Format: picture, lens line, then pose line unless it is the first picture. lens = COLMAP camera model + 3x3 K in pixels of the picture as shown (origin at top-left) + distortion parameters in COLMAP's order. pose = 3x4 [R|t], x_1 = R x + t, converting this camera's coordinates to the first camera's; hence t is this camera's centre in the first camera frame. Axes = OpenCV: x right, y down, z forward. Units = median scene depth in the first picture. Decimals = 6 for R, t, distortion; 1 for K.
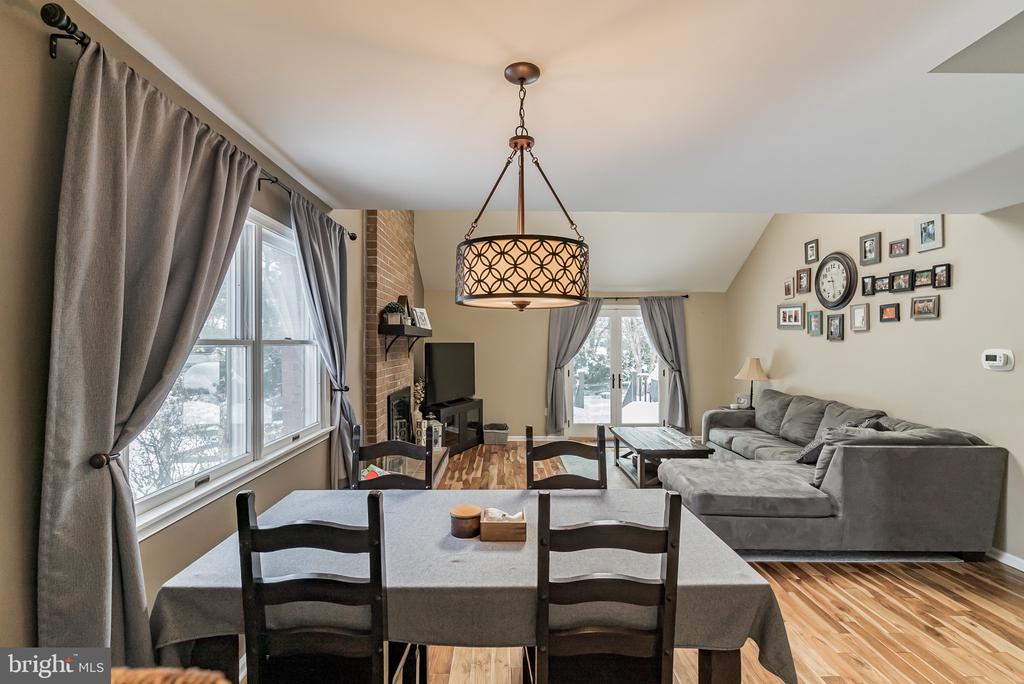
lens RADIAL K [[468.2, 0, 512.0], [0, 468.2, 342.0], [0, 0, 1]] dist [-0.047403, -0.000047]
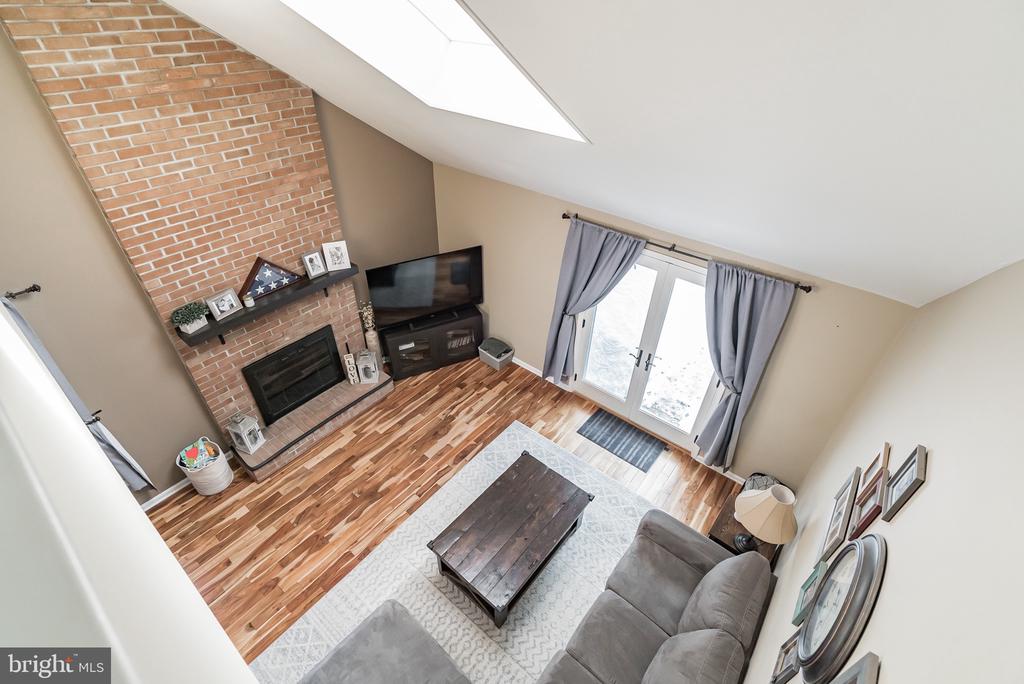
lens RADIAL K [[468.2, 0, 512.0], [0, 468.2, 342.0], [0, 0, 1]] dist [-0.047403, -0.000047]
pose [[0.766688, 0.404857, -0.498278, 0.403590], [-0.026452, 0.795370, 0.605547, -0.335791], [0.641475, -0.451085, 0.620510, 0.479760]]
